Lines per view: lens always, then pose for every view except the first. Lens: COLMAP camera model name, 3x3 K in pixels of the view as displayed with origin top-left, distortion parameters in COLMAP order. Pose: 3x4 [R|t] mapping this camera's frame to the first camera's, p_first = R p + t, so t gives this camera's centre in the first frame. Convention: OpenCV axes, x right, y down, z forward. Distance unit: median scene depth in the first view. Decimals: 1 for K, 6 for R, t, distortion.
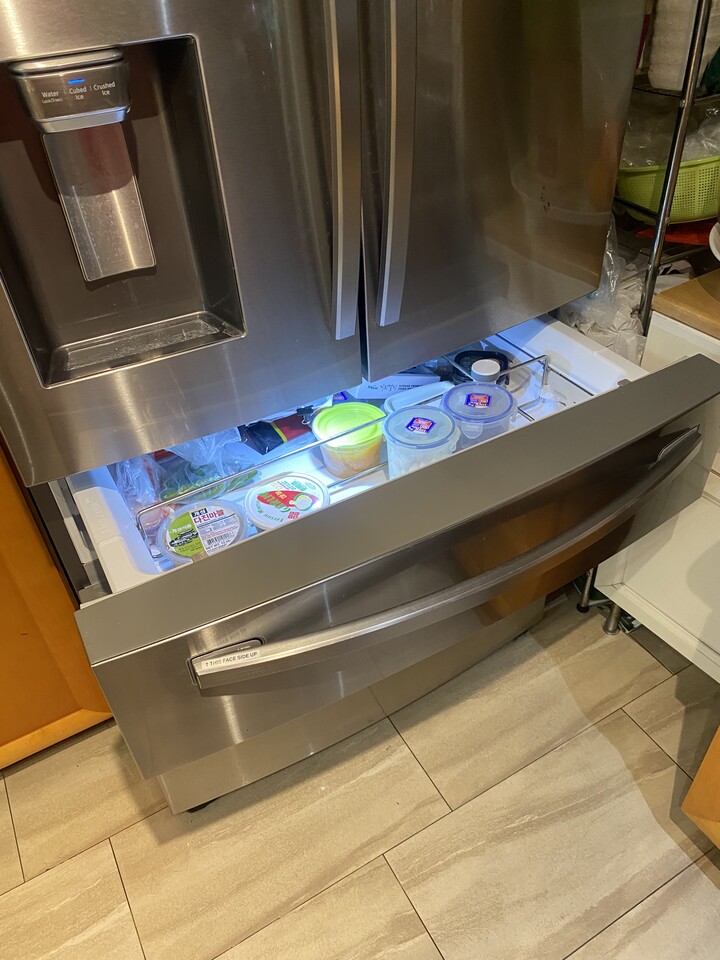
lens RADIAL K [[732.3, 0, 354.5], [0, 732.3, 482.7], [0, 0, 1]] dist [0.004207, 0.002306]
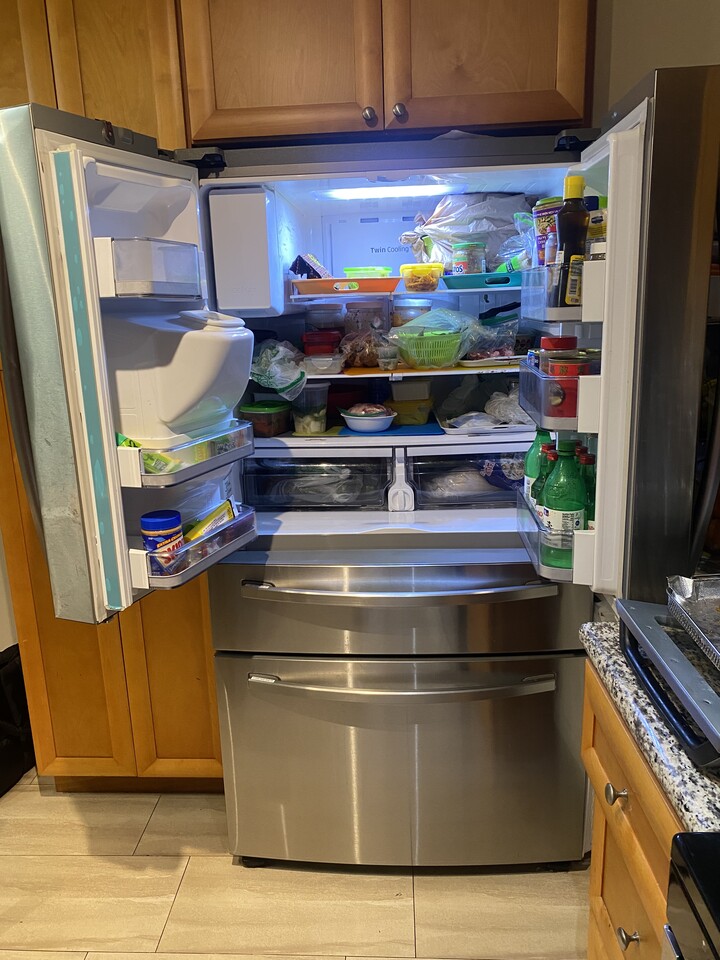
lens RADIAL K [[732.3, 0, 355.3], [0, 732.3, 479.0], [0, 0, 1]] dist [0.004207, 0.002306]
pose [[0.842990, 0.155683, -0.514909, 0.546596], [-0.356964, 0.877979, -0.318951, 0.193284], [0.402424, 0.452676, 0.795700, -0.311254]]
